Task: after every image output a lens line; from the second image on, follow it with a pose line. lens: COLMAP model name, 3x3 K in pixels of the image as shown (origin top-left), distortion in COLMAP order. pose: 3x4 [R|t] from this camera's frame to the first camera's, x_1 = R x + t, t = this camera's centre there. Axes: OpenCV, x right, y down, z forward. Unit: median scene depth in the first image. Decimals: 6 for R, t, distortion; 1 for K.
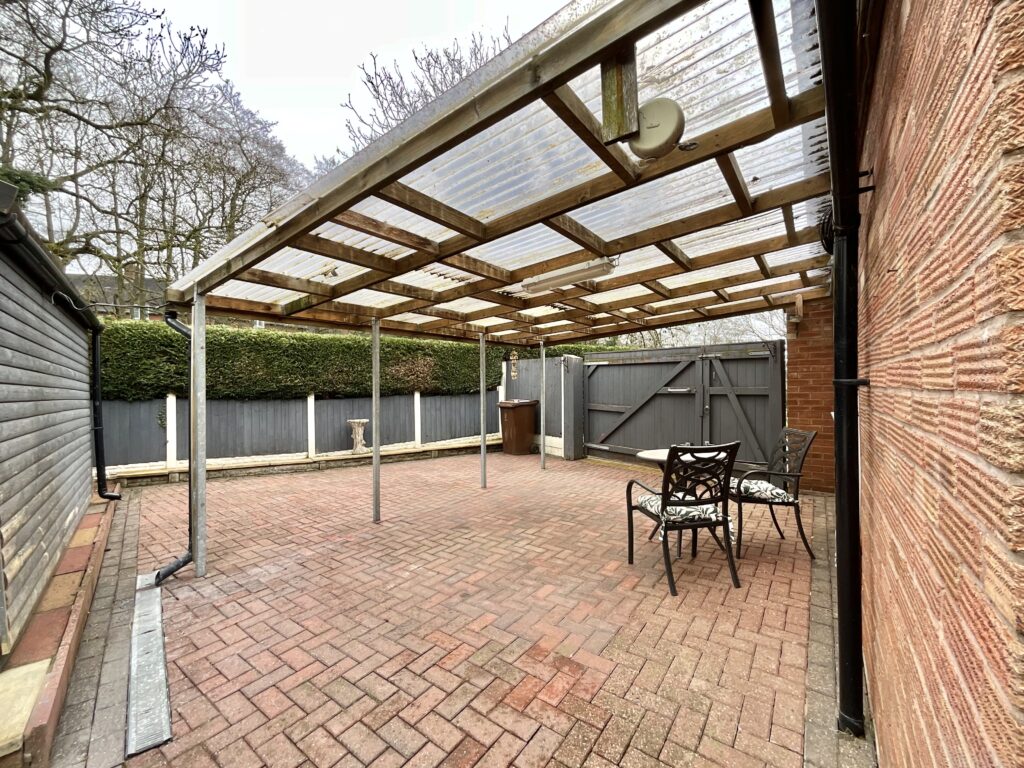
lens RADIAL K [[416.5, 0, 509.4], [0, 416.5, 382.5], [0, 0, 1]] dist [0.000257, 0.001397]
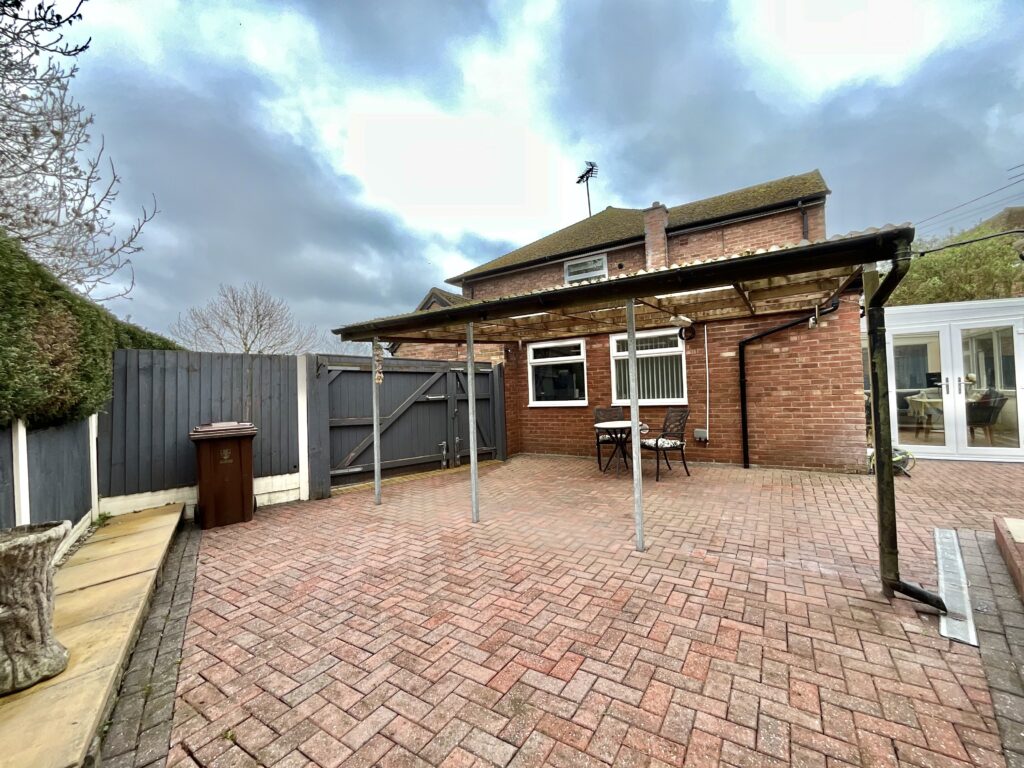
lens RADIAL K [[416.5, 0, 510.3], [0, 416.5, 383.5], [0, 0, 1]] dist [0.000257, 0.001397]
pose [[-0.080479, 0.037844, 0.996038, -1.124798], [0.027458, 0.998984, -0.035738, 0.039013], [-0.996378, 0.024473, -0.081437, 1.334904]]
